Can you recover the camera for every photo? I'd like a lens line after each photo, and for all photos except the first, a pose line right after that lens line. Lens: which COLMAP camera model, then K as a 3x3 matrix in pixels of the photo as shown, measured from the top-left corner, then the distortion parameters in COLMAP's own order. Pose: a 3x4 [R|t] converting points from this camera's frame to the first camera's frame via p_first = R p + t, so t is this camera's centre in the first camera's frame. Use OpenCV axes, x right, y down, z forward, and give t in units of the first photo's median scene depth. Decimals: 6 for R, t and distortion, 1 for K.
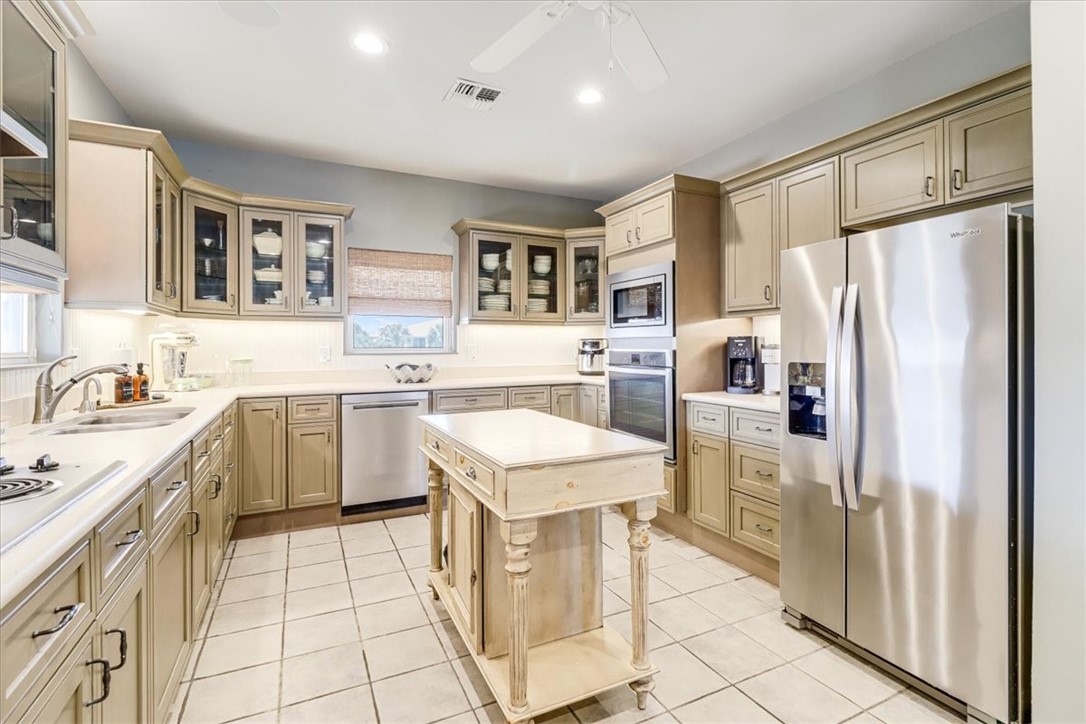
lens RADIAL K [[512.3, 0, 570.0], [0, 512.3, 344.9], [0, 0, 1]] dist [-0.000041, -0.000079]
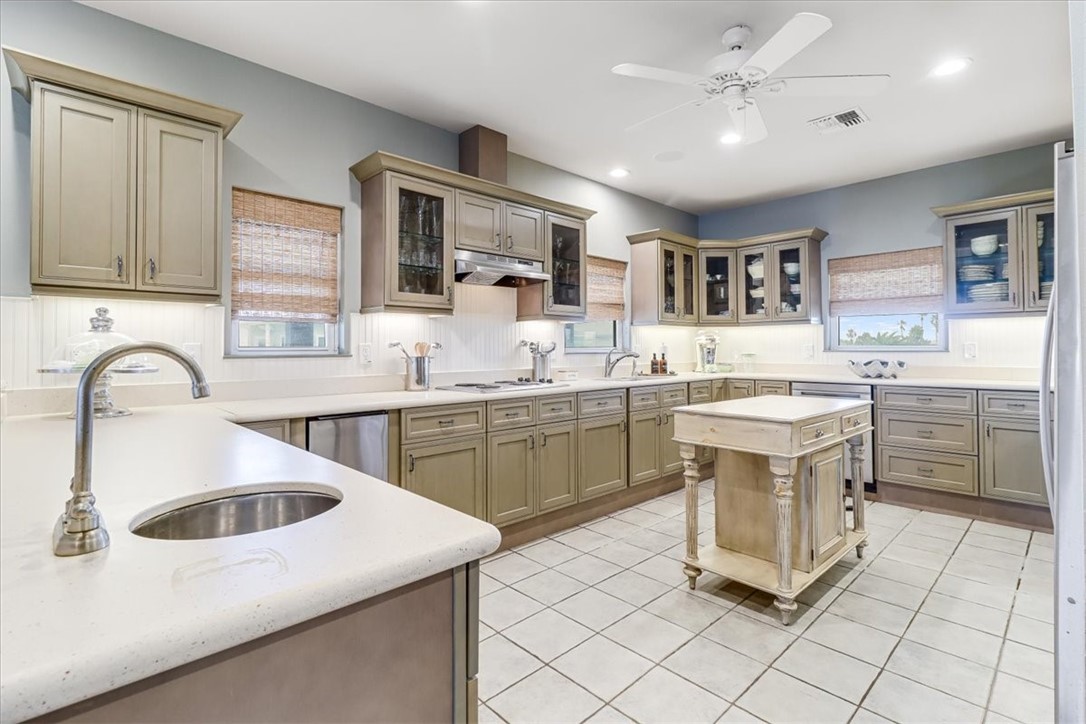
lens RADIAL K [[502.5, 0, 543.0], [0, 502.5, 362.0], [0, 0, 1]] dist [-0.001091, -0.000425]
pose [[0.294975, 0.020658, -0.955282, 0.543042], [0.000969, 0.999759, 0.021919, 0.019827], [0.955504, -0.007391, 0.294884, 0.040609]]
